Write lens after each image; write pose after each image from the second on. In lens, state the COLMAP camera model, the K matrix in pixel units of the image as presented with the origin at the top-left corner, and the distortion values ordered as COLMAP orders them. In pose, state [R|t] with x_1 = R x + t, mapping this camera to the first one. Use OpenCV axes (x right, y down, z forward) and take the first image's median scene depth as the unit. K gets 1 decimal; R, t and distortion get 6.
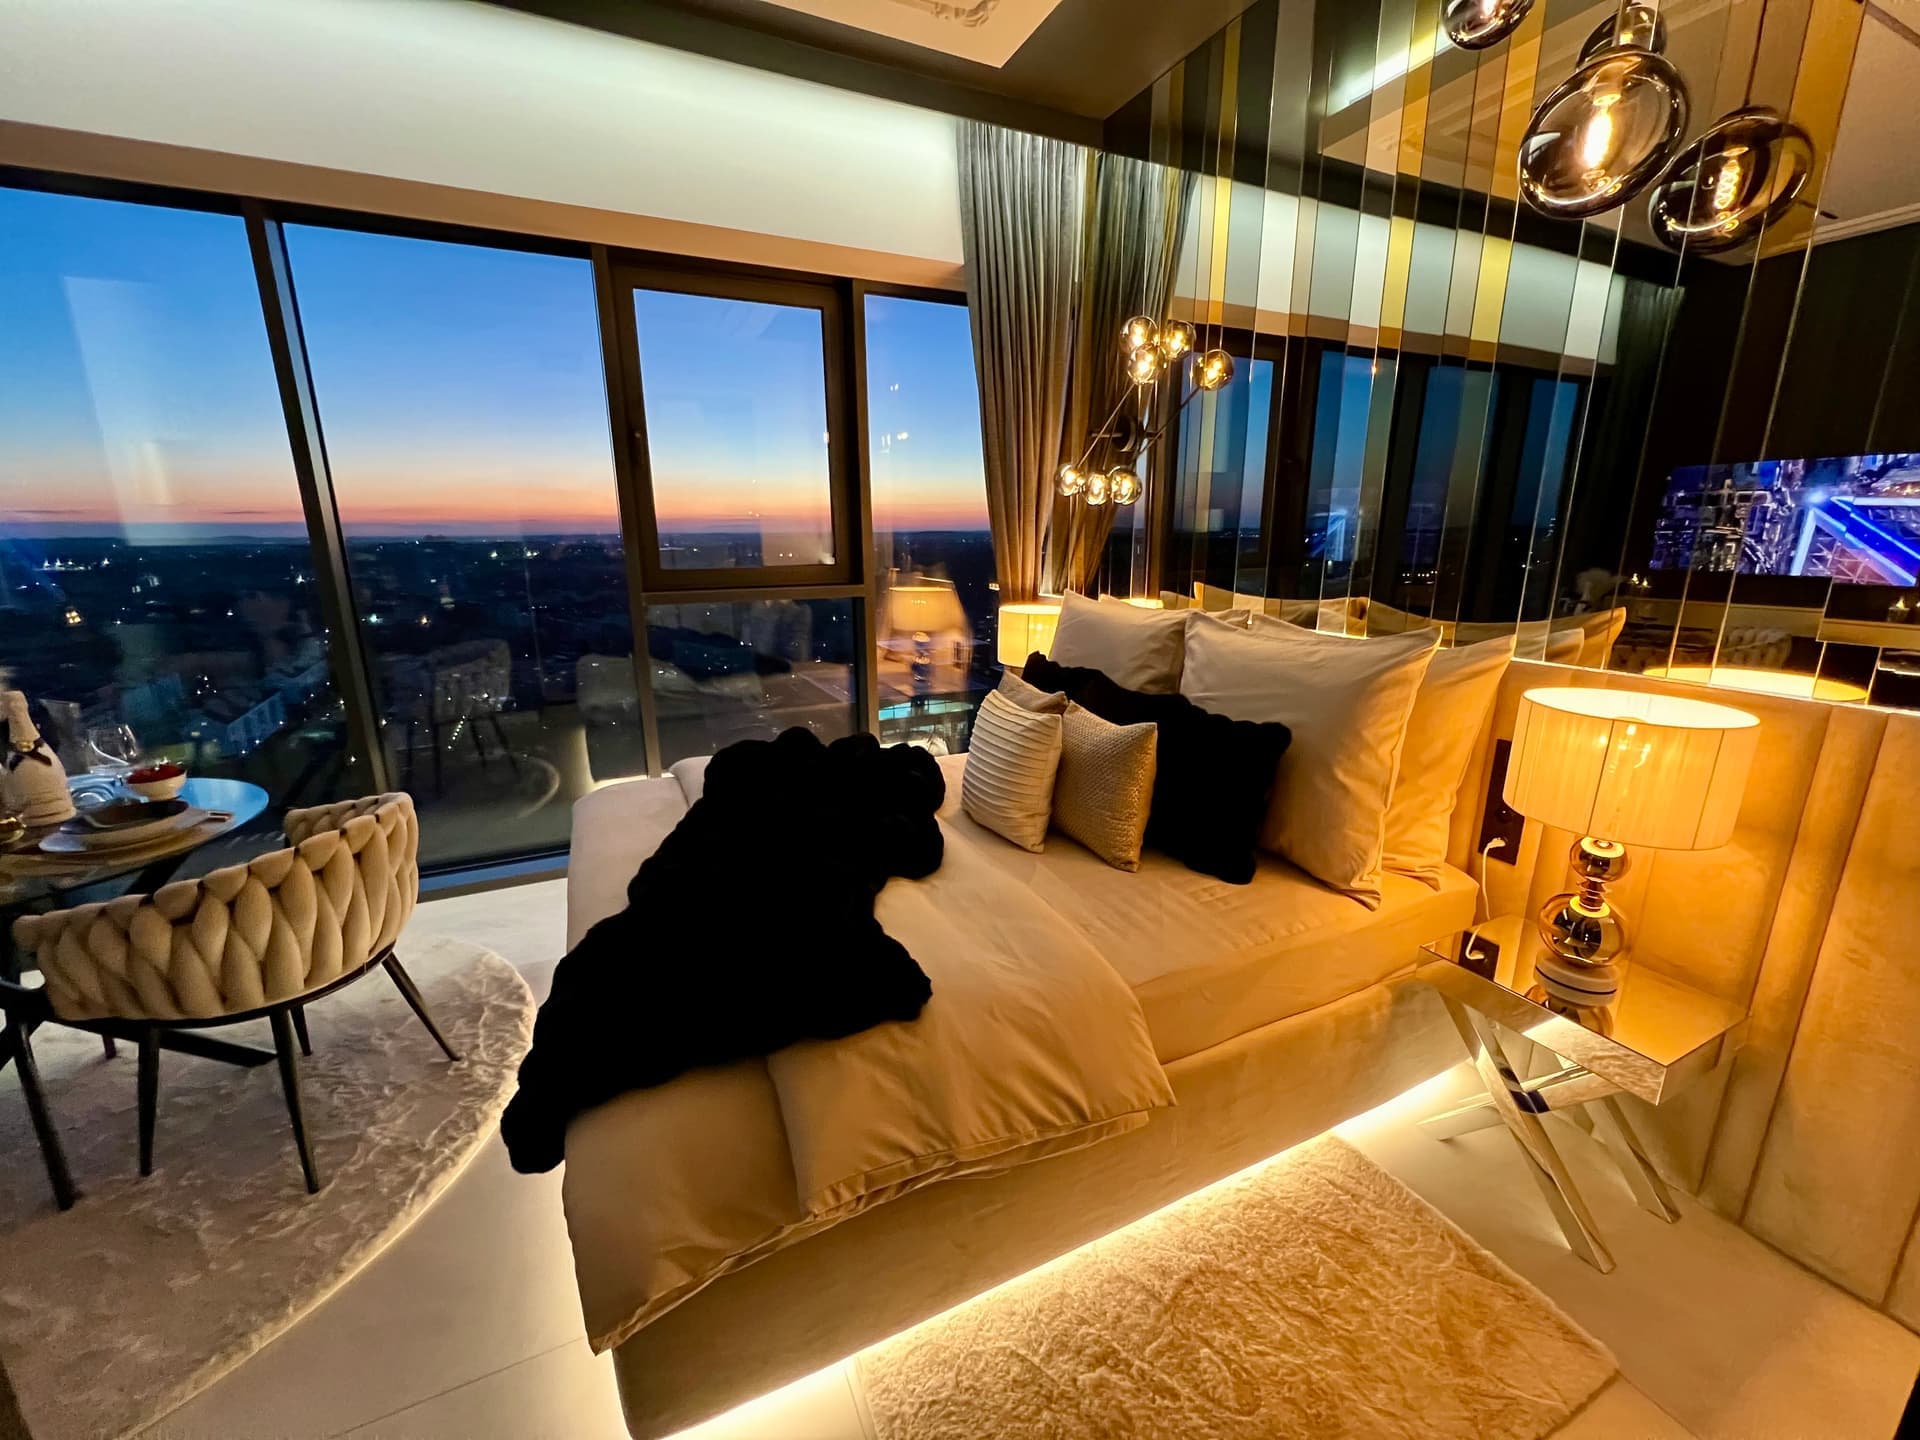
lens RADIAL K [[768.8, 0, 956.7], [0, 768.8, 724.0], [0, 0, 1]] dist [0.002354, -0.000243]
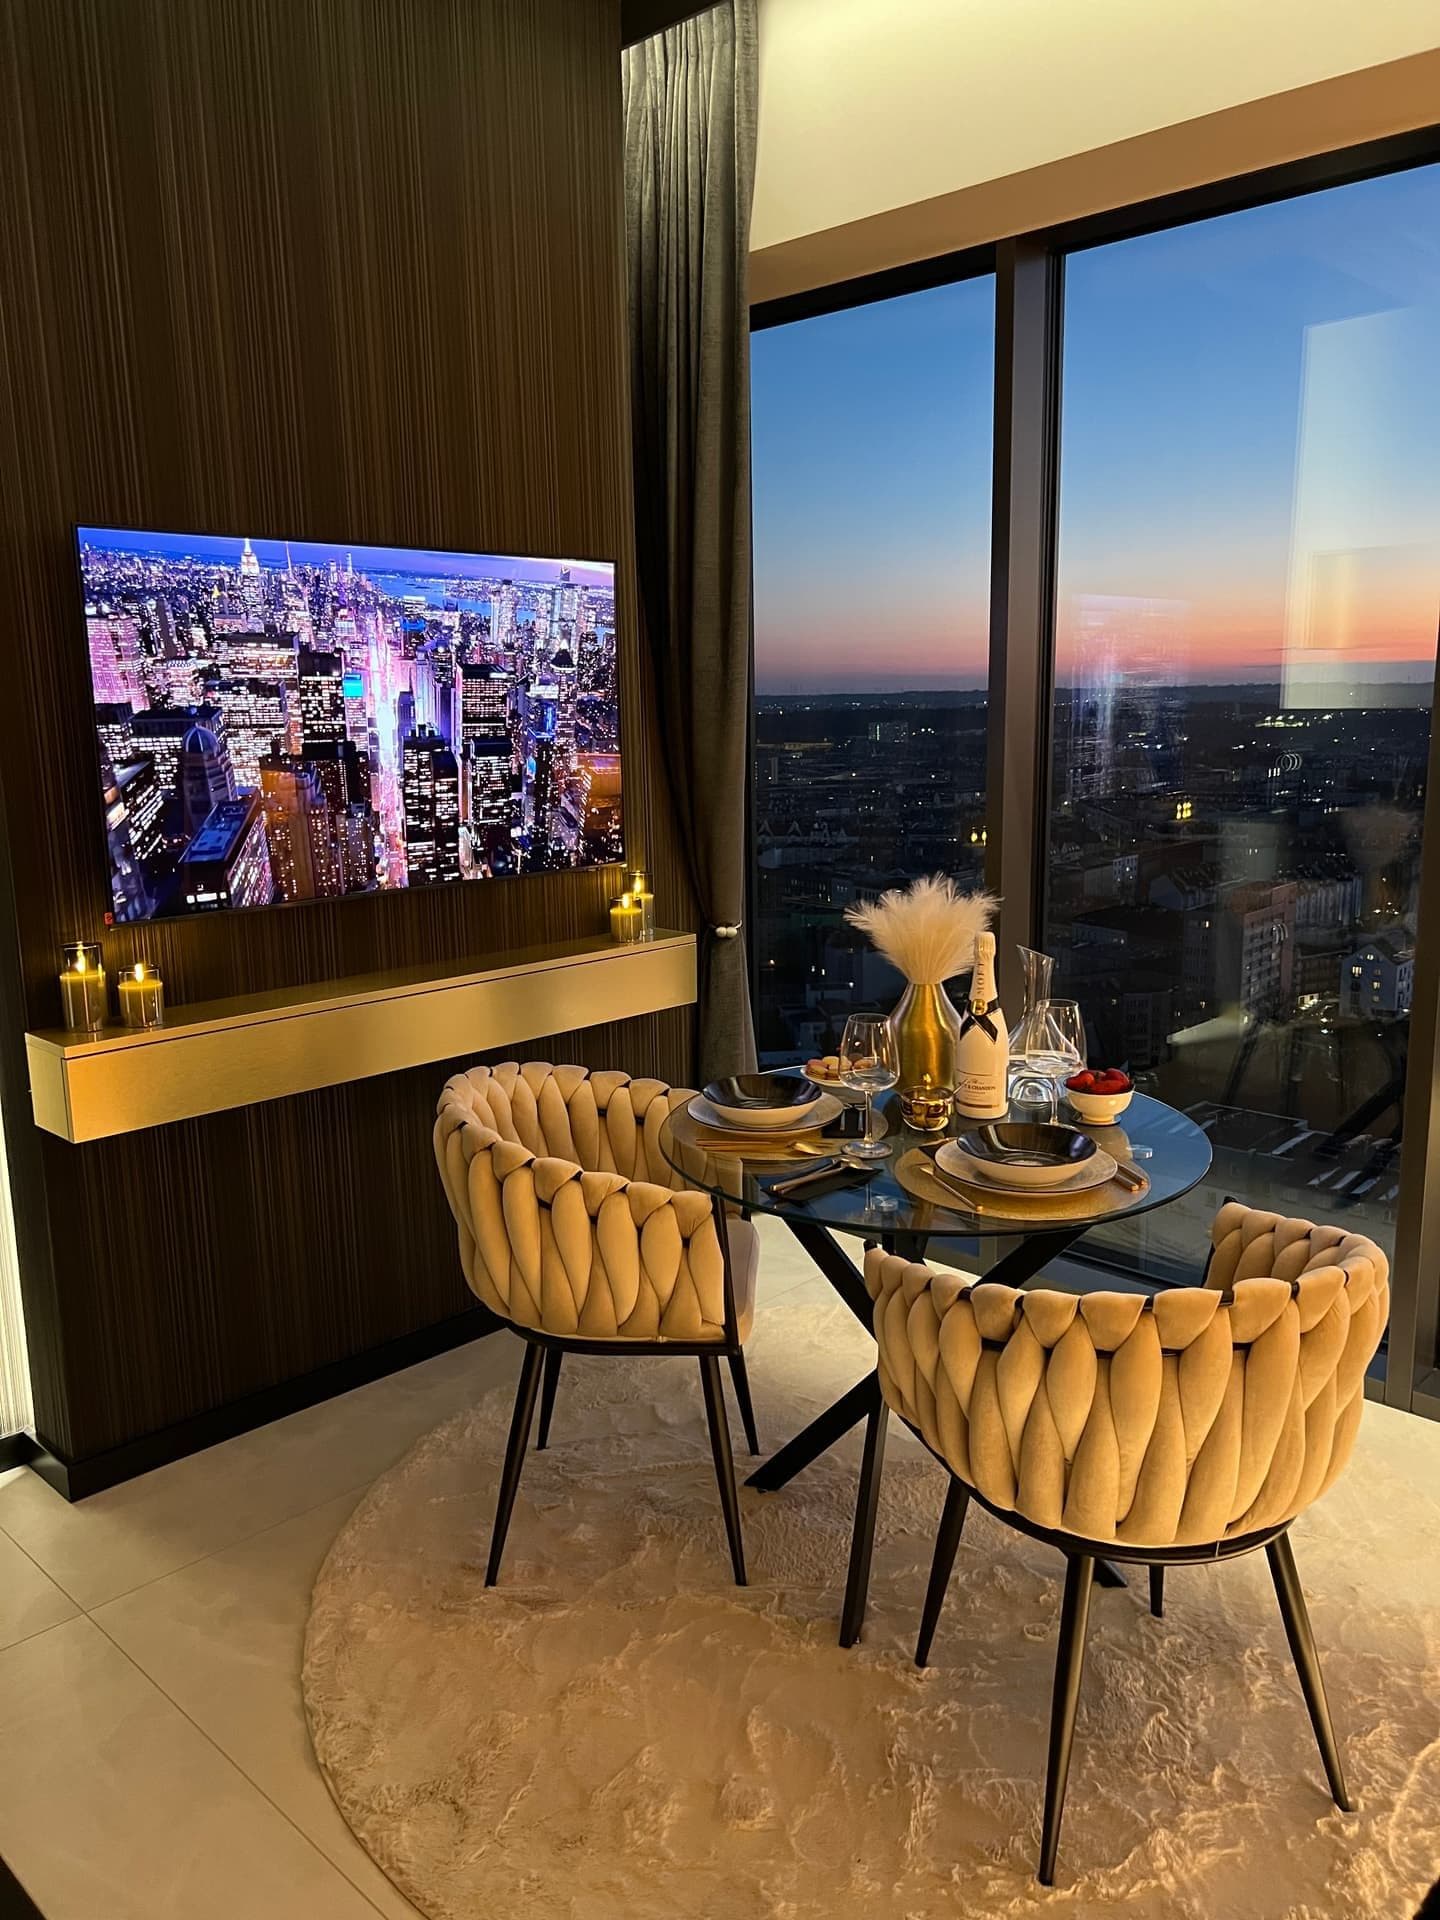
lens RADIAL K [[1456.7, 0, 725.3], [0, 1456.7, 967.8], [0, 0, 1]] dist [0.032583, -0.024731]
pose [[0.352647, 0.177692, -0.918730, -0.043251], [-0.219181, 0.970178, 0.103512, -0.096572], [0.909725, 0.164865, 0.381077, 0.256396]]
